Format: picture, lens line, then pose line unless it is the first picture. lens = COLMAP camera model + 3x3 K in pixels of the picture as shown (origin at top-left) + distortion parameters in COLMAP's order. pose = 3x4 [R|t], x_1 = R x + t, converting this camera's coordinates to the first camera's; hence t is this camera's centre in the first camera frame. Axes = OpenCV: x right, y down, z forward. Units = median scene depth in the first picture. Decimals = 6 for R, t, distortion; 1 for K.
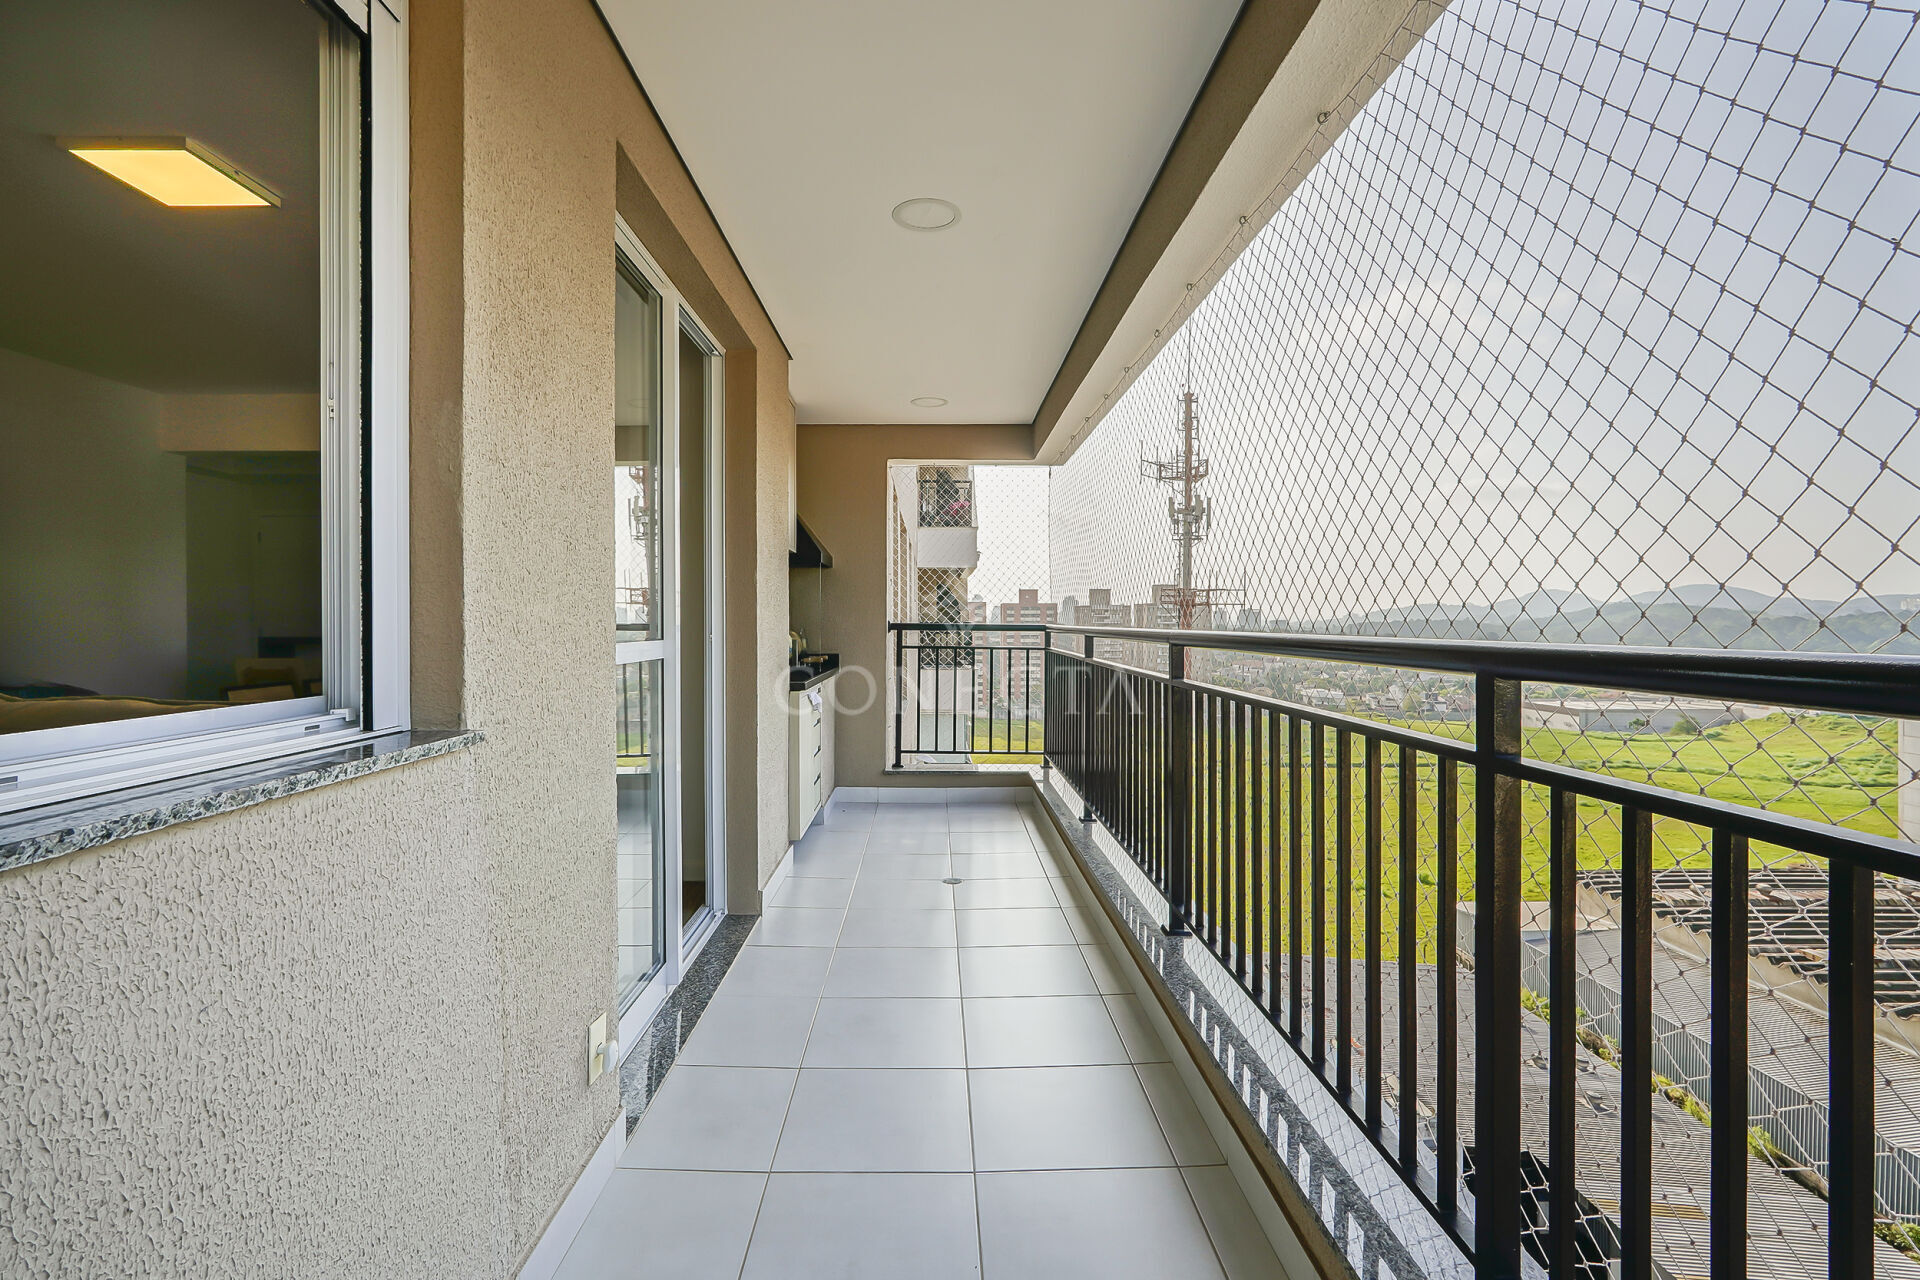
lens RADIAL K [[900.9, 0, 950.8], [0, 900.9, 611.2], [0, 0, 1]] dist [-0.001416, 0.000011]
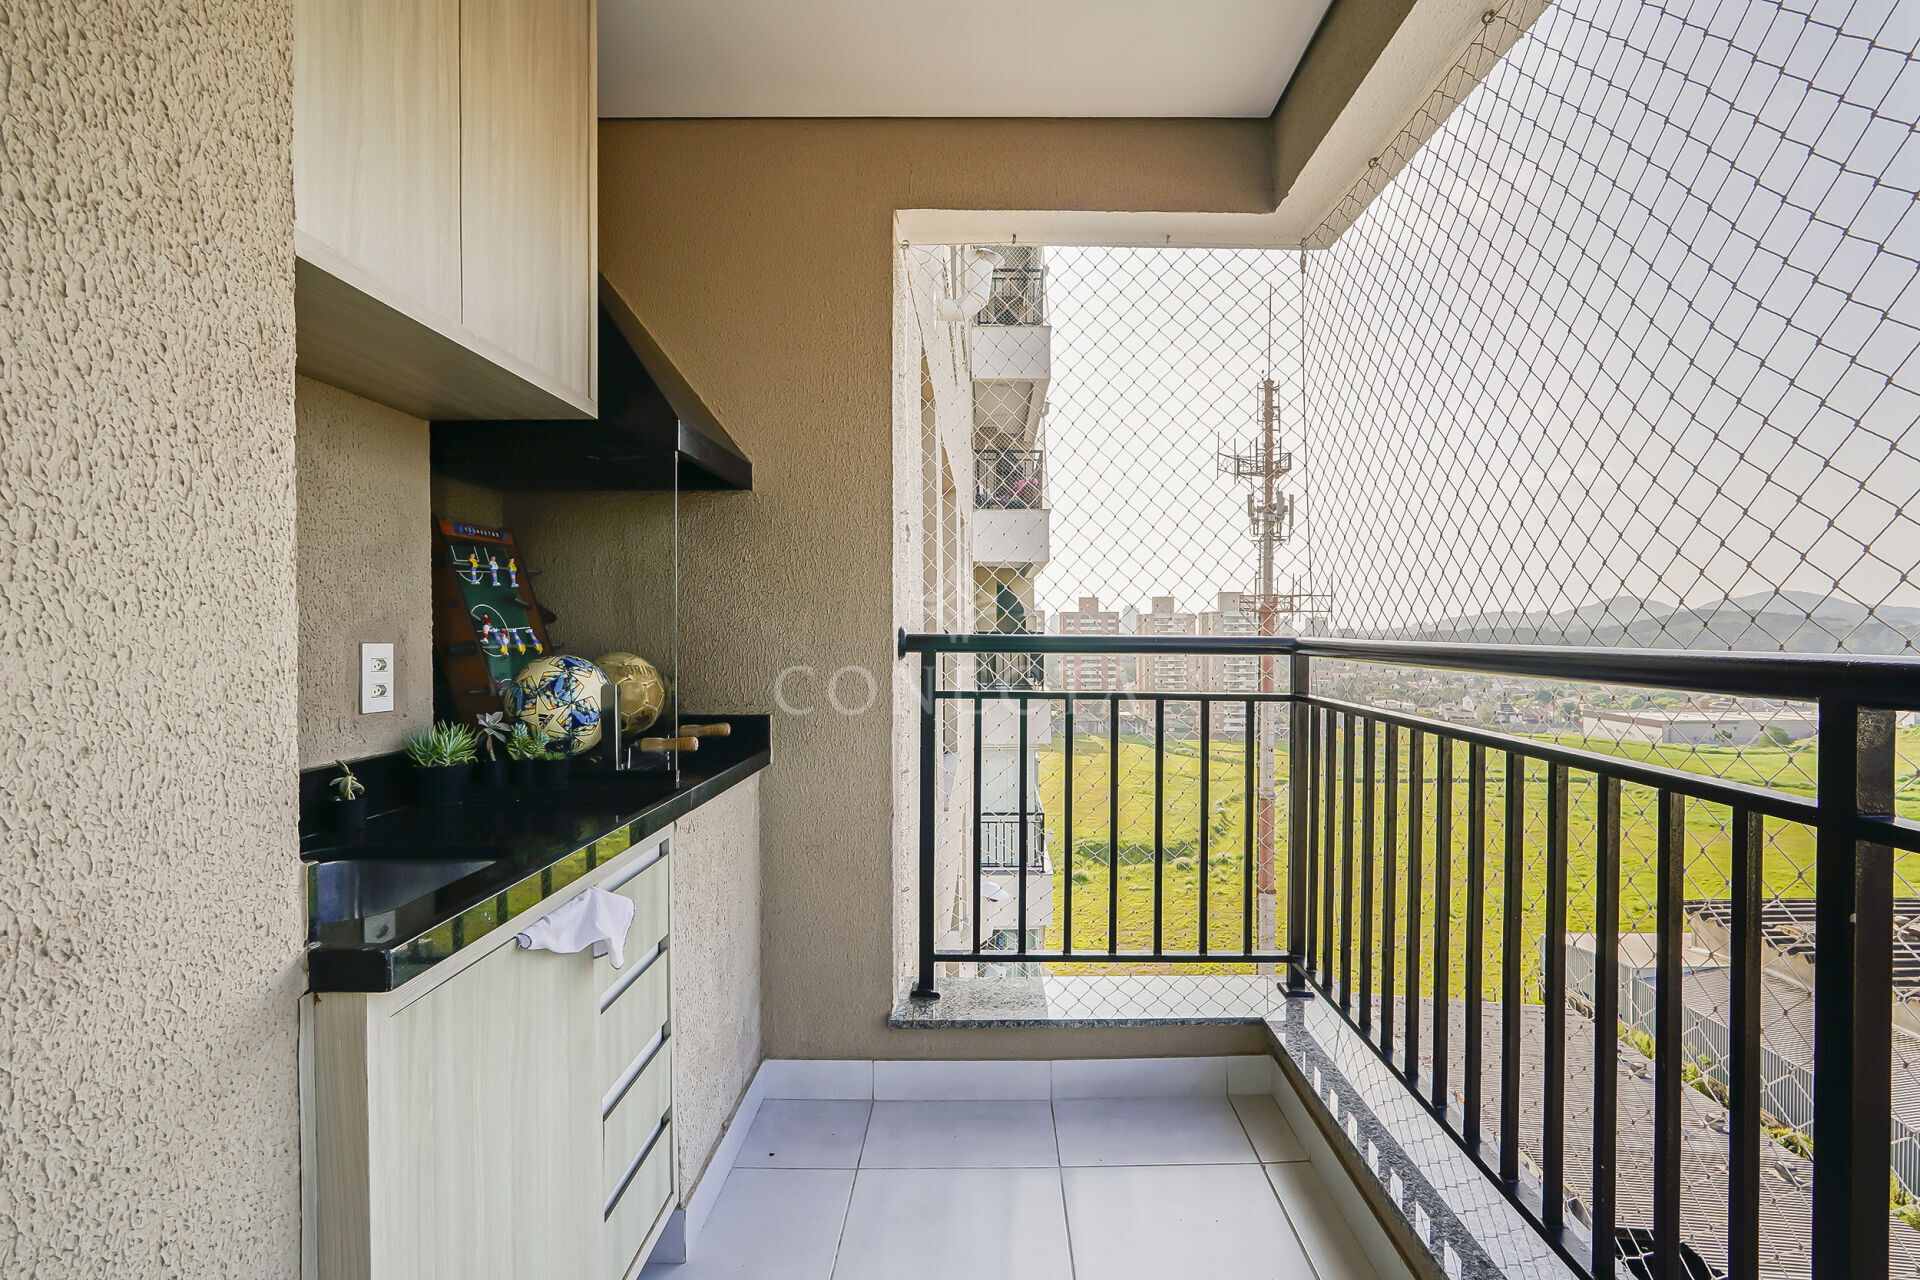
lens RADIAL K [[928.4, 0, 982.5], [0, 928.4, 642.4], [0, 0, 1]] dist [-0.003201, 0.005538]
pose [[0.999632, -0.002792, -0.026992, -0.007330], [0.003425, 0.999720, 0.023418, 0.002374], [0.026919, -0.023502, 0.999361, 0.196564]]
